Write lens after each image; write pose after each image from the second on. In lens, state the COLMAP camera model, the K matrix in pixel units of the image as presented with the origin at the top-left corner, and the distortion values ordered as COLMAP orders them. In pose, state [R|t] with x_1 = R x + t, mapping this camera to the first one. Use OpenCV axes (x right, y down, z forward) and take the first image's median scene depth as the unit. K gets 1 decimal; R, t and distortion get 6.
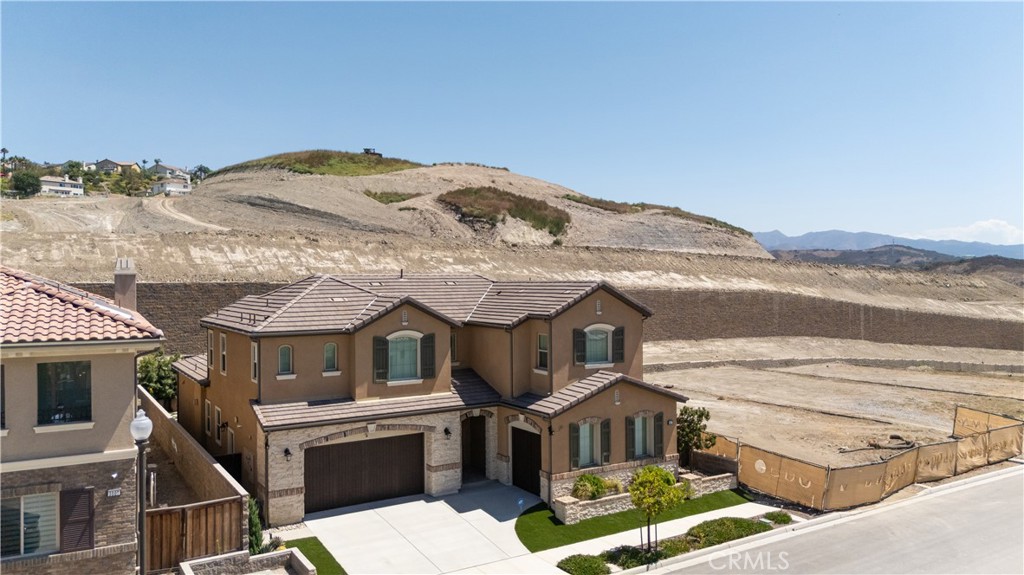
lens RADIAL K [[746.6, 0, 512.0], [0, 746.6, 287.5], [0, 0, 1]] dist [0.081222, -0.088212]
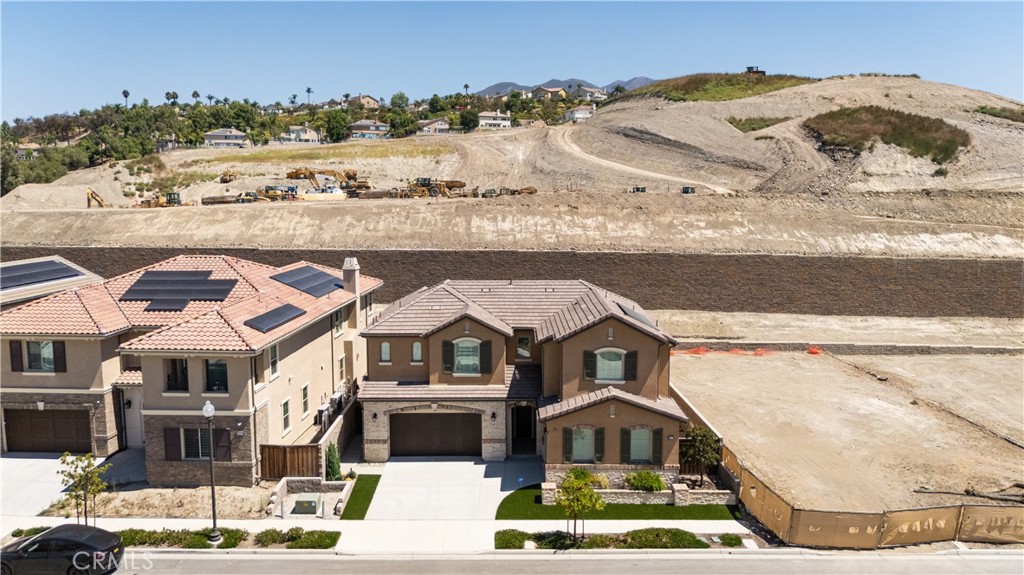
lens RADIAL K [[746.6, 0, 512.0], [0, 746.6, 287.5], [0, 0, 1]] dist [0.081222, -0.088212]
pose [[0.848265, 0.075420, -0.524174, 0.263829], [-0.008755, 0.991669, 0.128516, -0.086759], [0.529500, -0.104427, 0.841858, -0.032796]]
